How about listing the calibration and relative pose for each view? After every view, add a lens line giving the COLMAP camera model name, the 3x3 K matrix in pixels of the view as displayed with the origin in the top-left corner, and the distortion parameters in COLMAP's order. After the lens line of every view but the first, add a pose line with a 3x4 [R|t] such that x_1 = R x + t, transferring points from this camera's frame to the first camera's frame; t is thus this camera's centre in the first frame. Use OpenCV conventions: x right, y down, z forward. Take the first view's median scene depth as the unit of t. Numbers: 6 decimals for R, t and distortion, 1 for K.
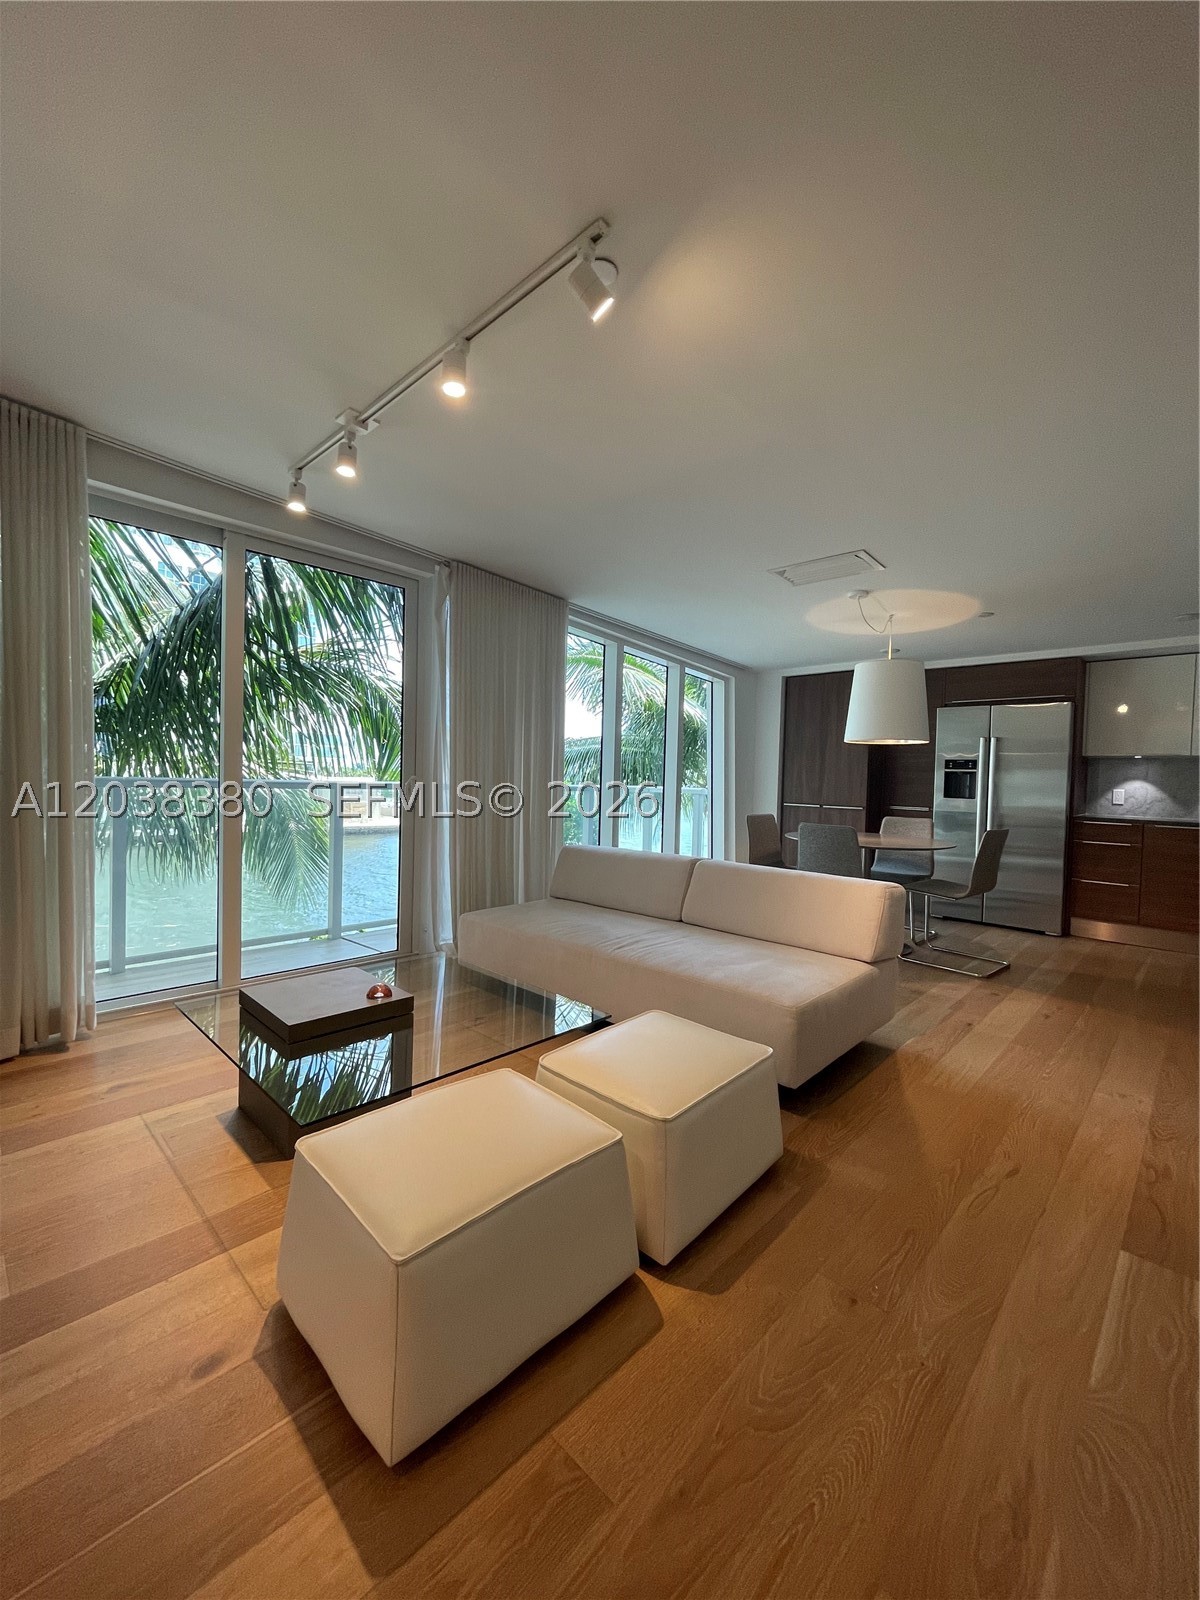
lens RADIAL K [[646.4, 0, 594.9], [0, 646.4, 796.4], [0, 0, 1]] dist [-0.006240, 0.000084]
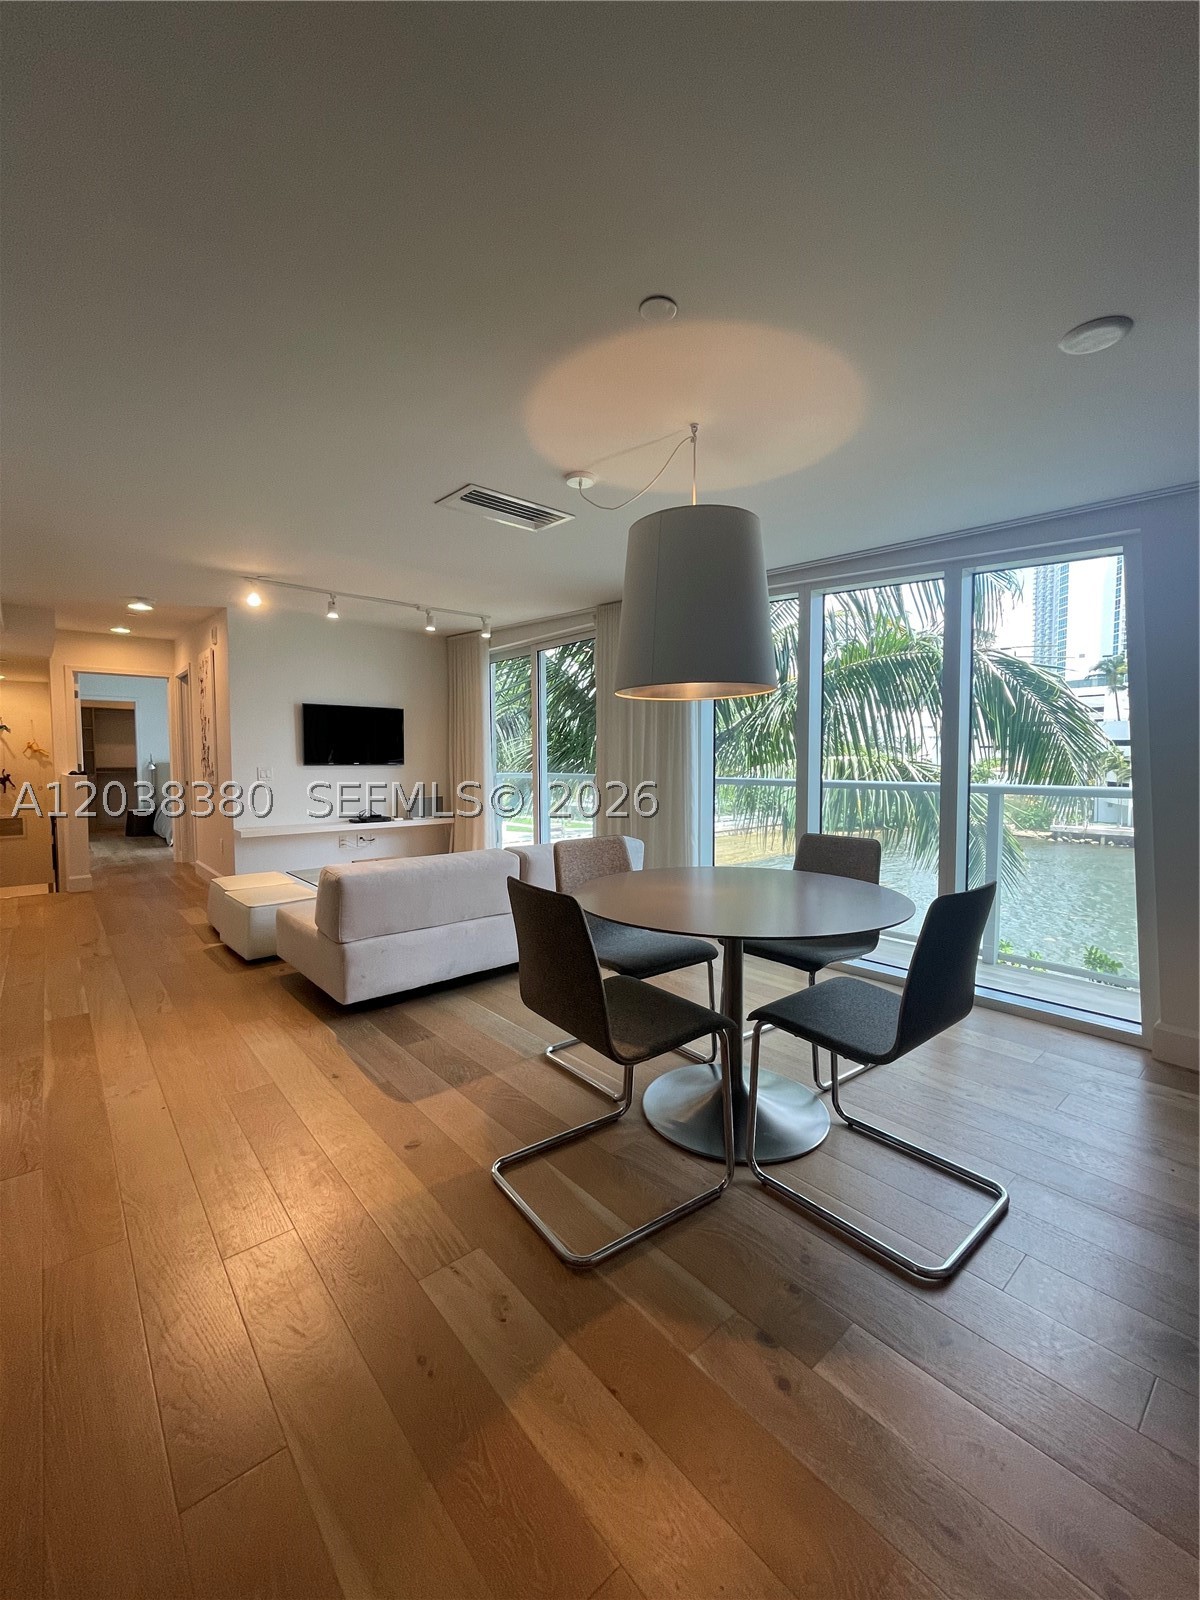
lens RADIAL K [[646.4, 0, 594.9], [0, 646.4, 796.4], [0, 0, 1]] dist [-0.006240, 0.000084]
pose [[-0.096205, 0.023965, -0.995073, 1.461790], [-0.025065, 0.999335, 0.026491, -0.026711], [0.995046, 0.027490, -0.095540, 1.514836]]
